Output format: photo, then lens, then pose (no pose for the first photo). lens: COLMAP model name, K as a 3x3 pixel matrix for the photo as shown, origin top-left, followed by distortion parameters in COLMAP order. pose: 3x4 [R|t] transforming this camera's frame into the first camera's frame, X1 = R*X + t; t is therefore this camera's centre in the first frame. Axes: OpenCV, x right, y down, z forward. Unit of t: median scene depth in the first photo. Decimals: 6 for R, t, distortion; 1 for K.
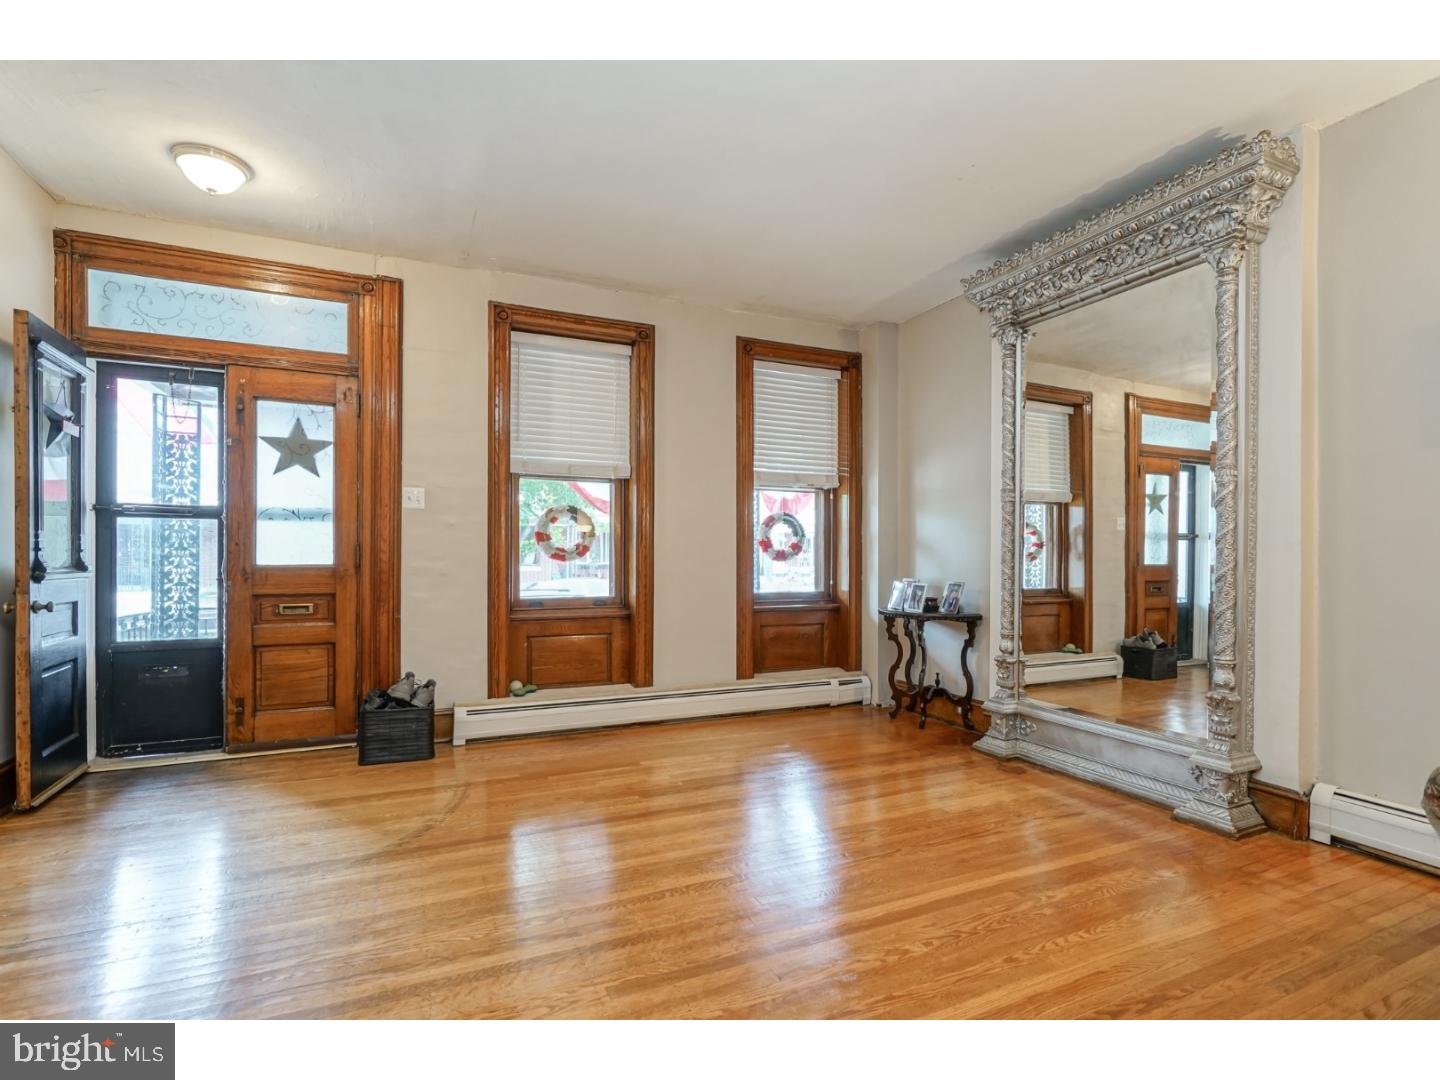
lens RADIAL K [[663.7, 0, 762.4], [0, 663.7, 559.3], [0, 0, 1]] dist [-0.012064, 0.004359]
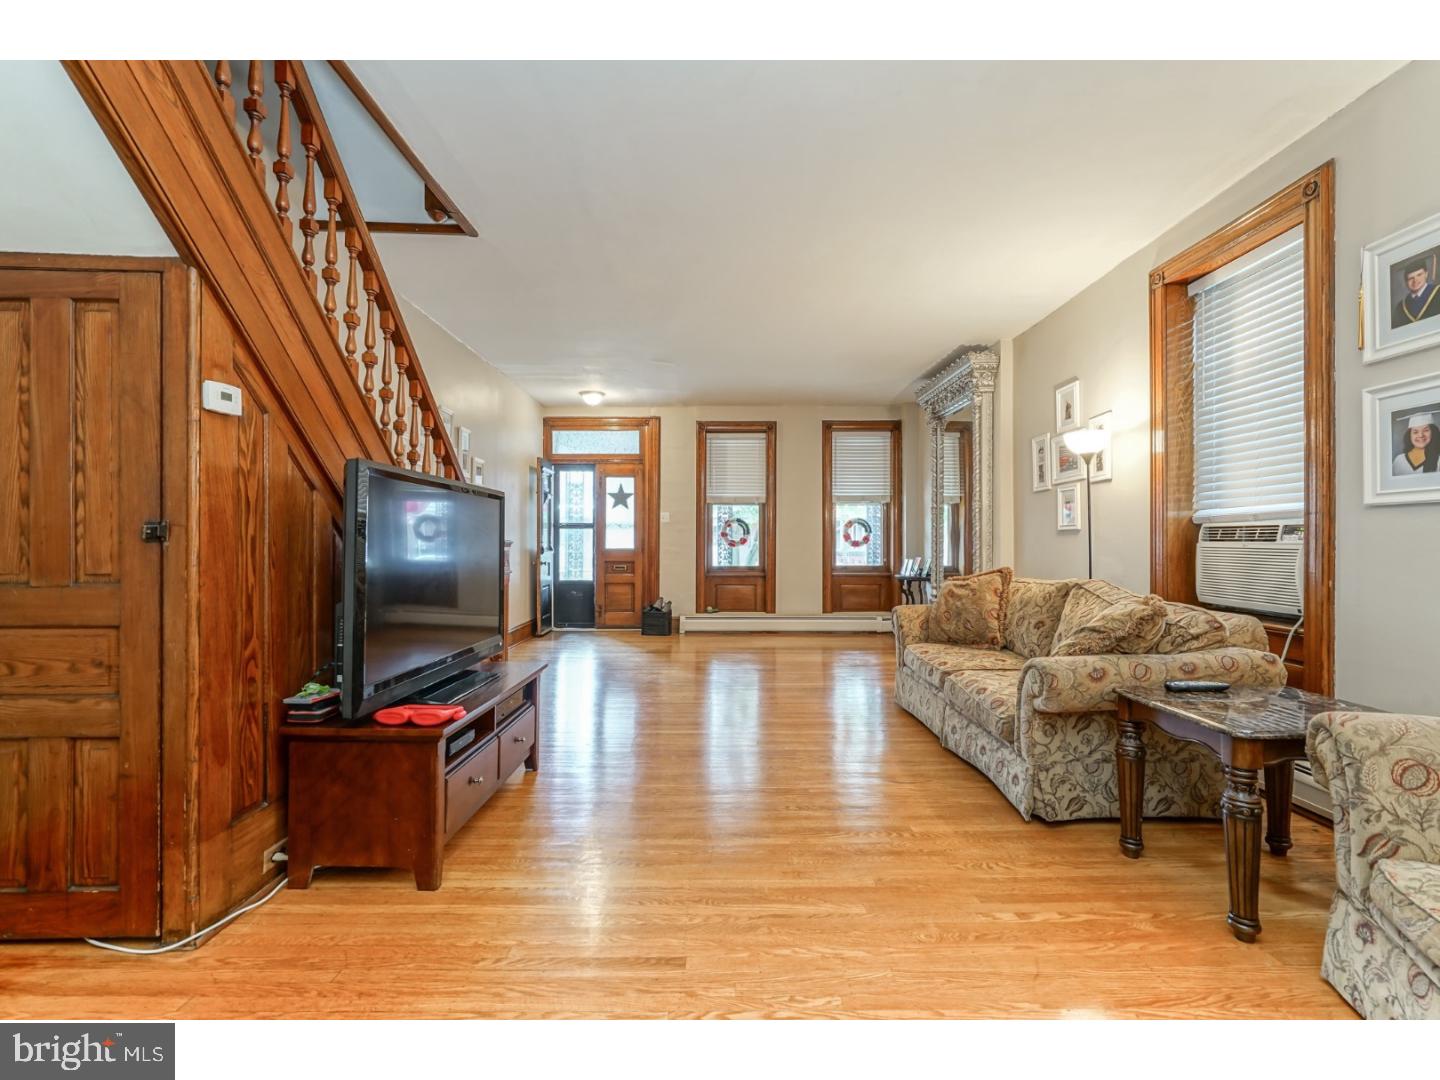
lens RADIAL K [[663.7, 0, 727.0], [0, 663.7, 535.3], [0, 0, 1]] dist [-0.012064, 0.004359]
pose [[0.878361, -0.005968, -0.477961, 0.695165], [0.001350, 0.999949, -0.010005, -0.012822], [0.477997, 0.008143, 0.878324, -0.813990]]
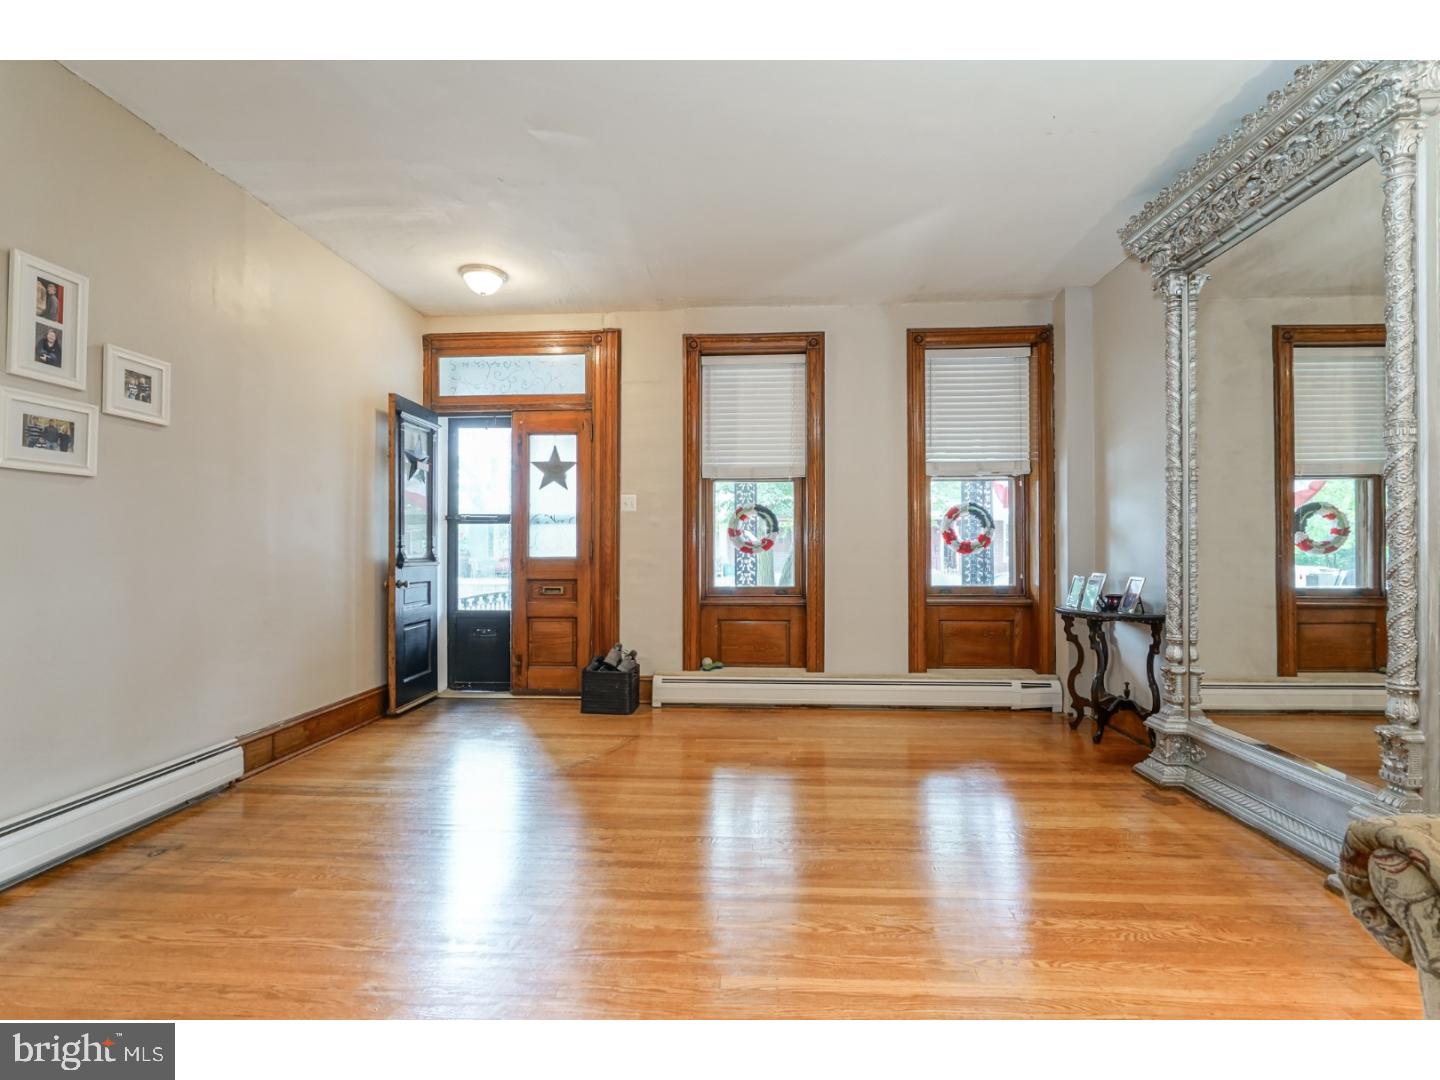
lens RADIAL K [[663.7, 0, 739.2], [0, 663.7, 543.6], [0, 0, 1]] dist [-0.012064, 0.004359]
pose [[0.884719, -0.009293, -0.466032, 0.236568], [0.002739, 0.999888, -0.014737, 0.002200], [0.466117, 0.011761, 0.884645, 0.000315]]
